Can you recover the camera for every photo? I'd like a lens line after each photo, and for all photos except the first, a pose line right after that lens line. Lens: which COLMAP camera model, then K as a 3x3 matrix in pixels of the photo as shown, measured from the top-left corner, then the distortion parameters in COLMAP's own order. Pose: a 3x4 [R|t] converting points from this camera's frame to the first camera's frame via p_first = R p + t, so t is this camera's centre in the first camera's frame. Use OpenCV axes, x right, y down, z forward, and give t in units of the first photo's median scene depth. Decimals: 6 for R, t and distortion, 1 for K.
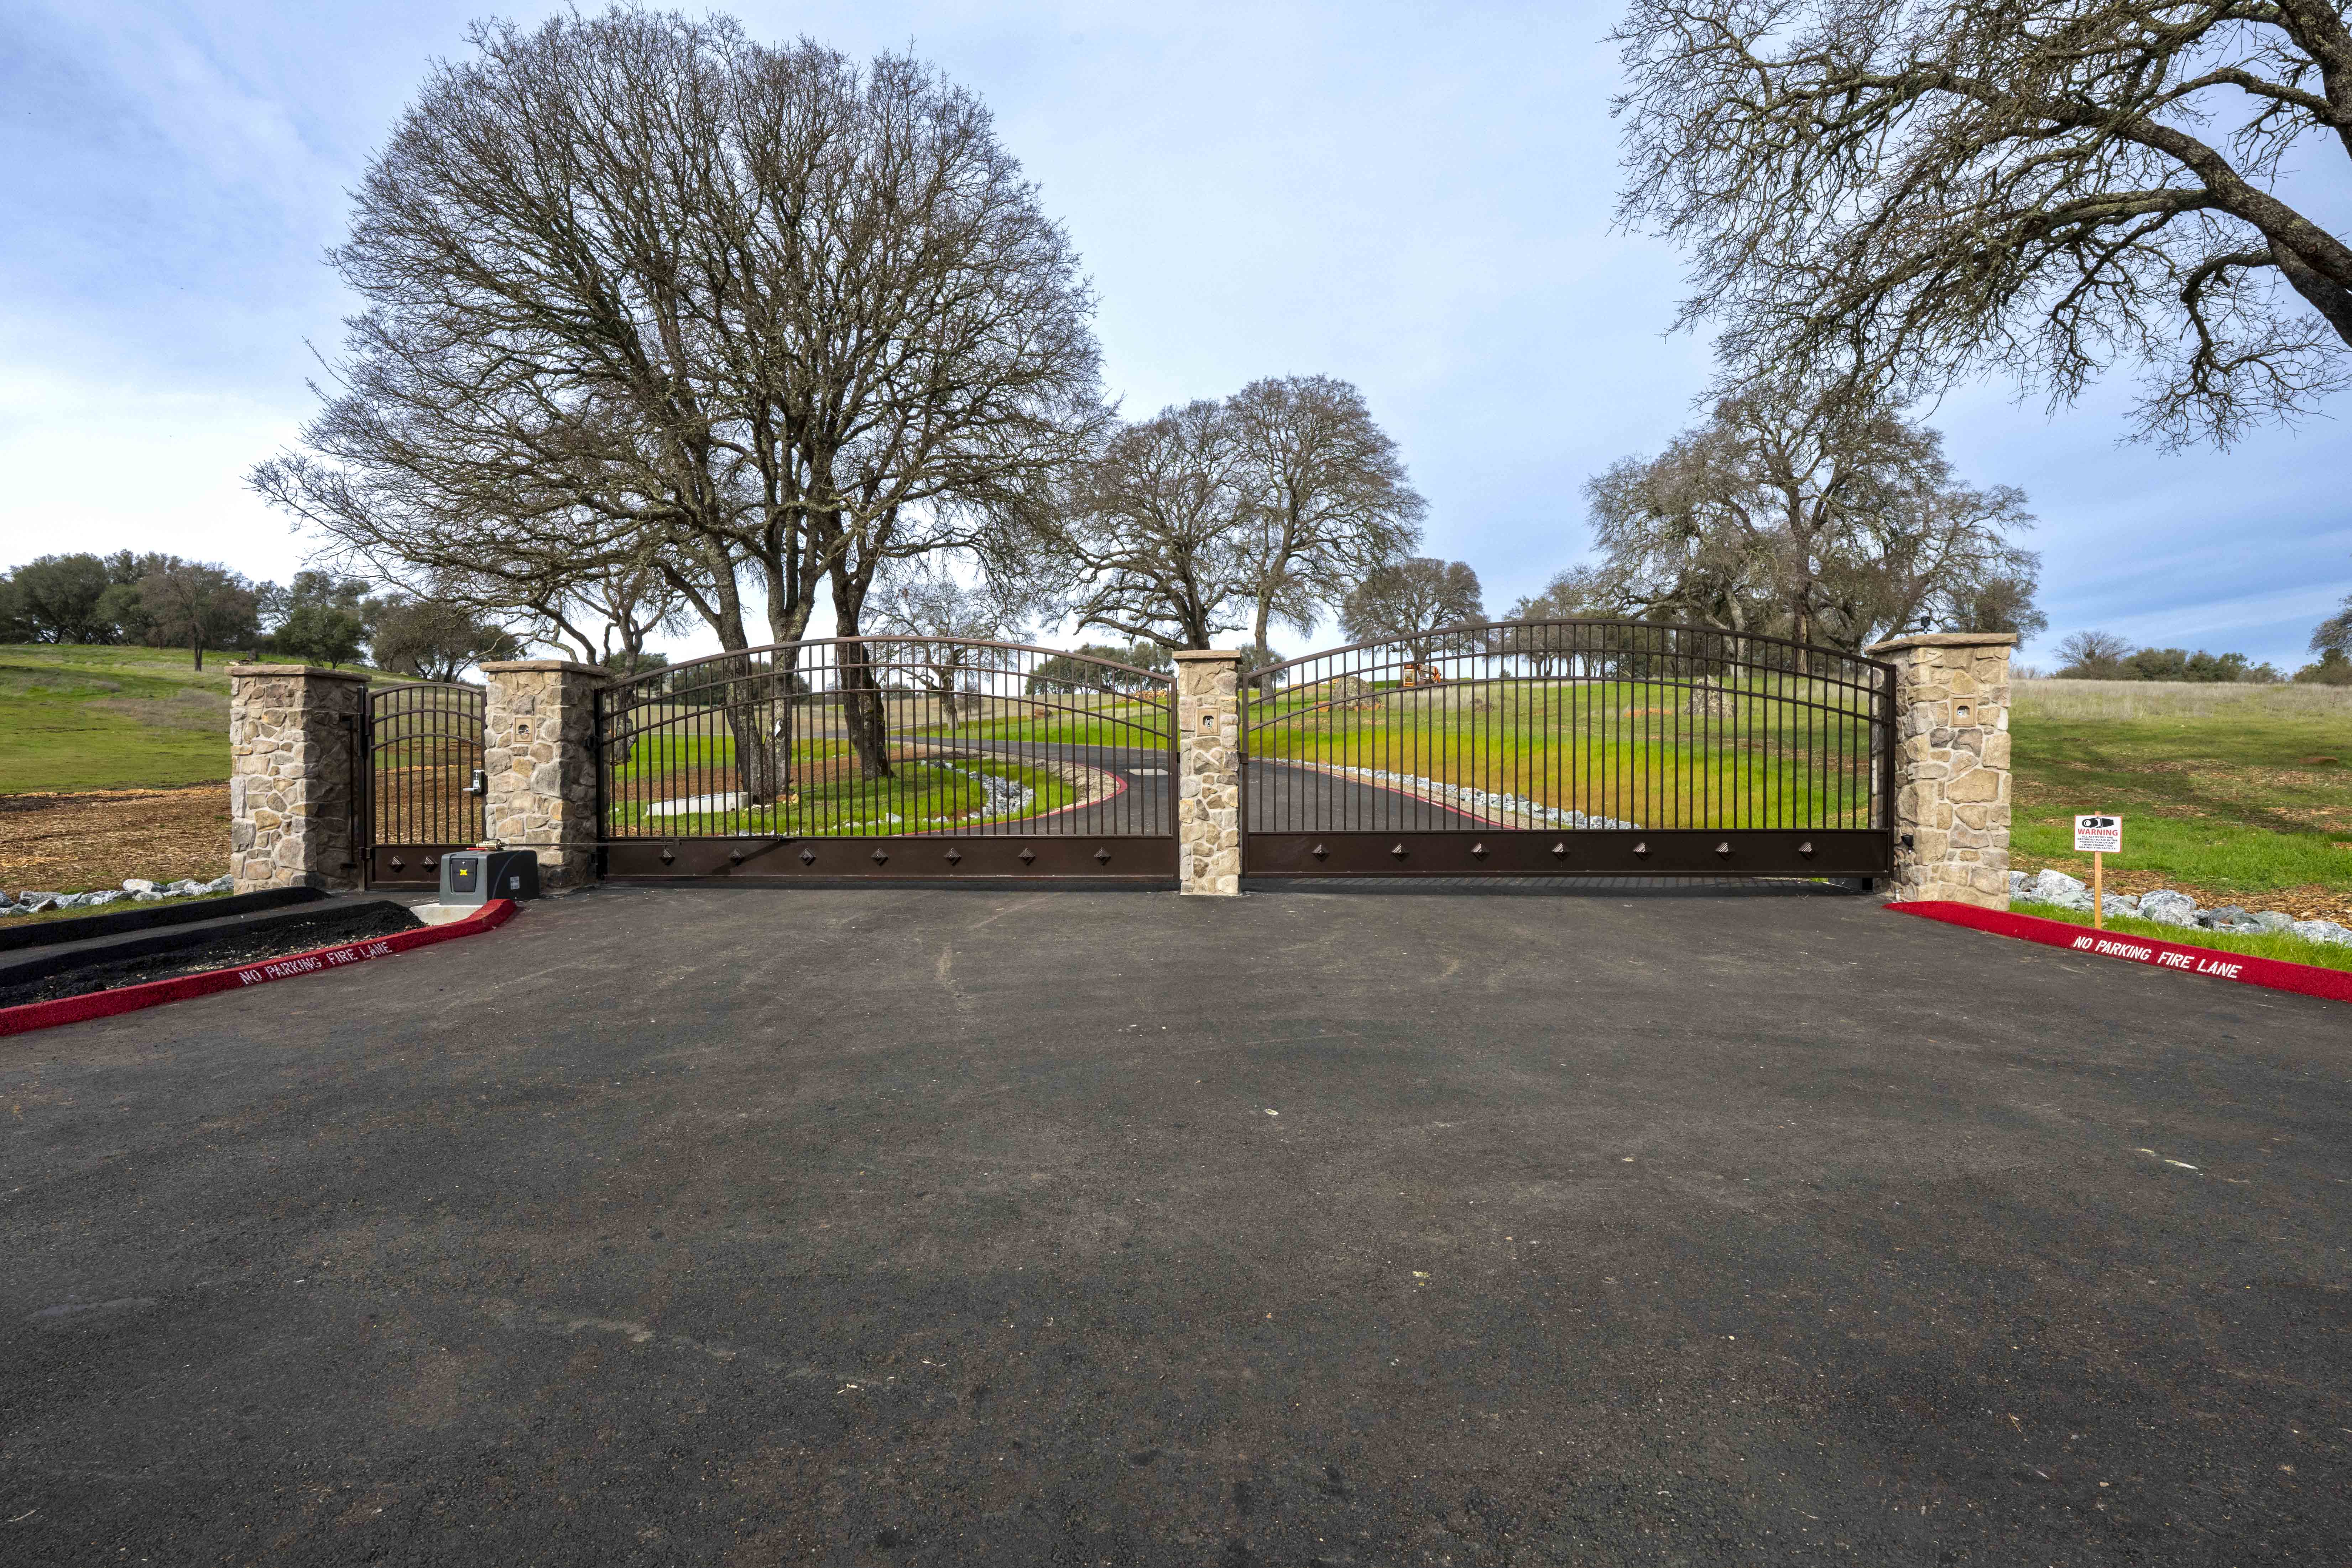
lens RADIAL K [[1095.1, 0, 1184.4], [0, 1095.1, 787.1], [0, 0, 1]] dist [-0.001281, 0.000003]
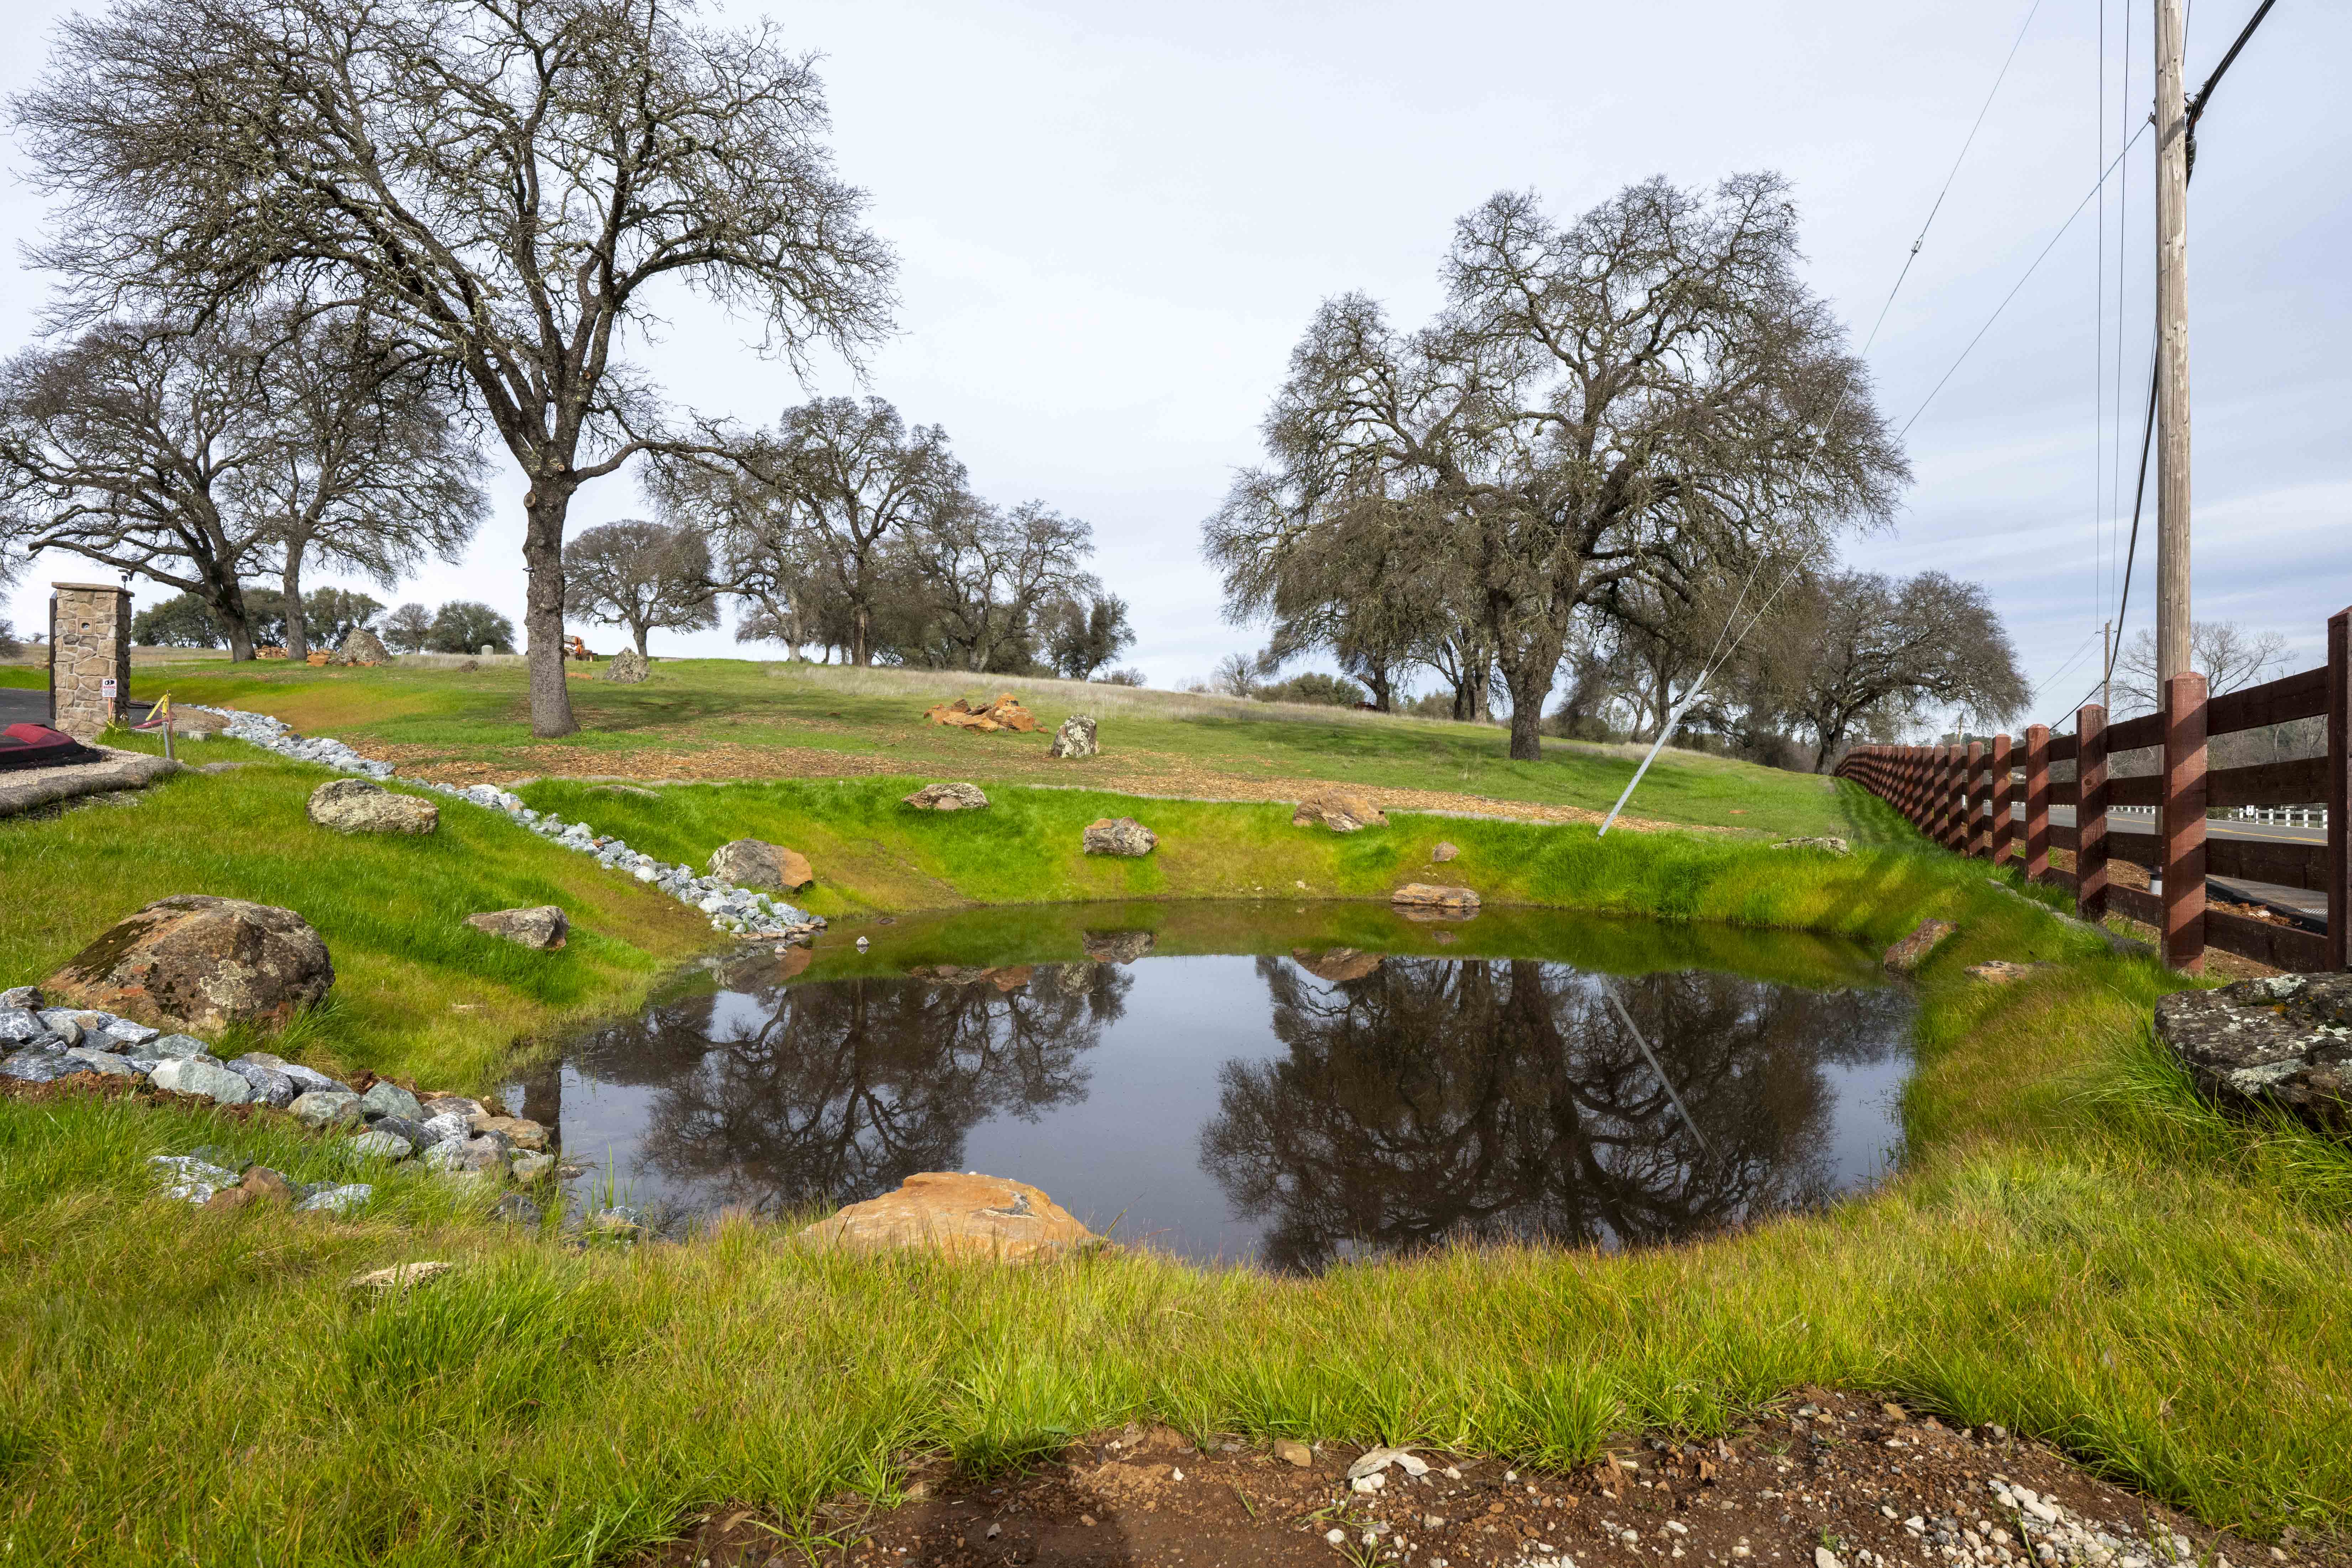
lens RADIAL K [[1255.3, 0, 1187.2], [0, 1255.3, 783.2], [0, 0, 1]] dist [0.000490, -0.001361]
pose [[0.863781, 0.017491, 0.503564, 0.607880], [-0.013086, 0.999839, -0.012281, 0.095578], [-0.503697, 0.004018, 0.863871, -0.848141]]
